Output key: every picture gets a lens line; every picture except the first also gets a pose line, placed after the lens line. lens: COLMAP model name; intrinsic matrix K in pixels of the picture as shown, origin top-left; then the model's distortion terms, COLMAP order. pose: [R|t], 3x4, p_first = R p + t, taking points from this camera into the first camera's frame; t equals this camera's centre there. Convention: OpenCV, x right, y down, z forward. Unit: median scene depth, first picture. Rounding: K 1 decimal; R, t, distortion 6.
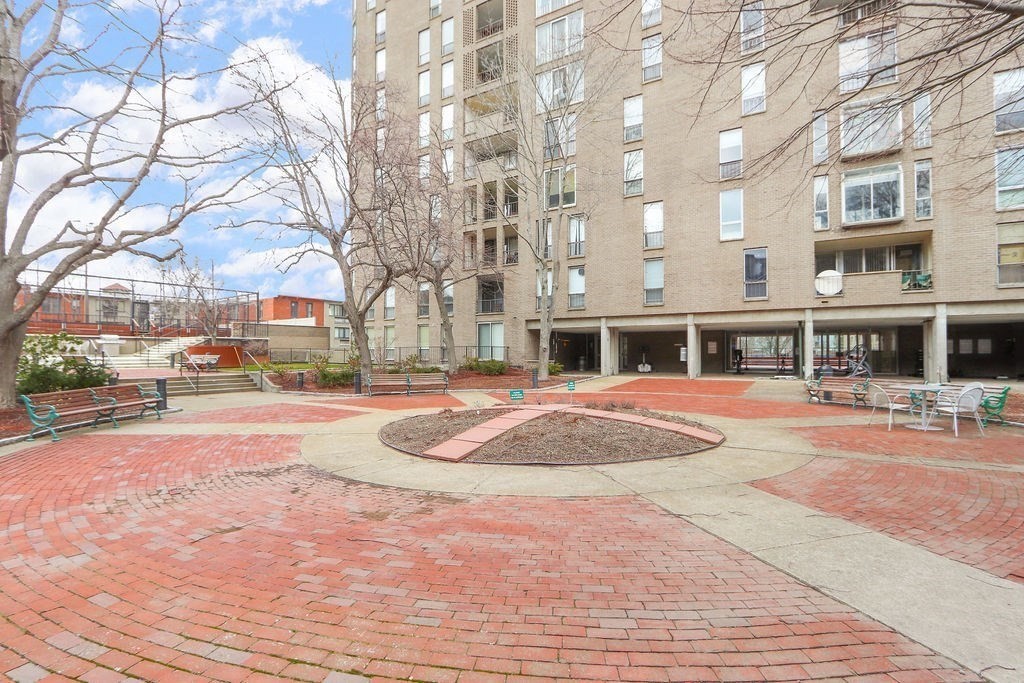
lens RADIAL K [[467.6, 0, 512.0], [0, 467.6, 341.5], [0, 0, 1]] dist [0.001239, 0.000146]
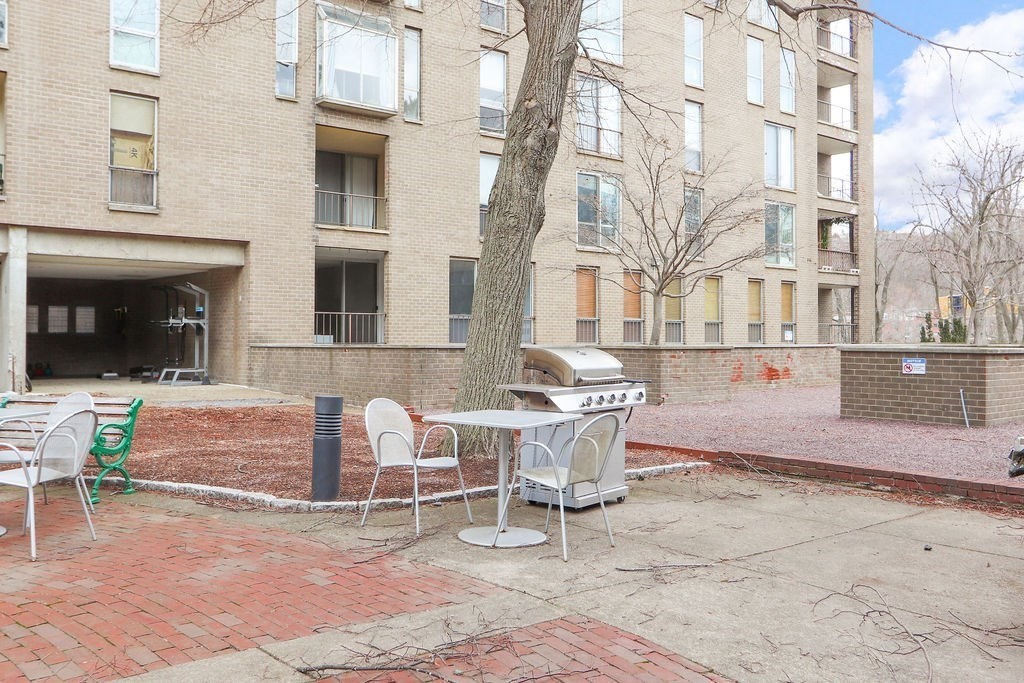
lens RADIAL K [[809.1, 0, 512.0], [0, 809.1, 341.5], [0, 0, 1]] dist [-0.004883, -0.004621]
pose [[0.283077, -0.000176, 0.959097, 0.269309], [-0.025009, 0.999659, 0.007565, 0.018167], [-0.958771, -0.026128, 0.282976, 0.279909]]
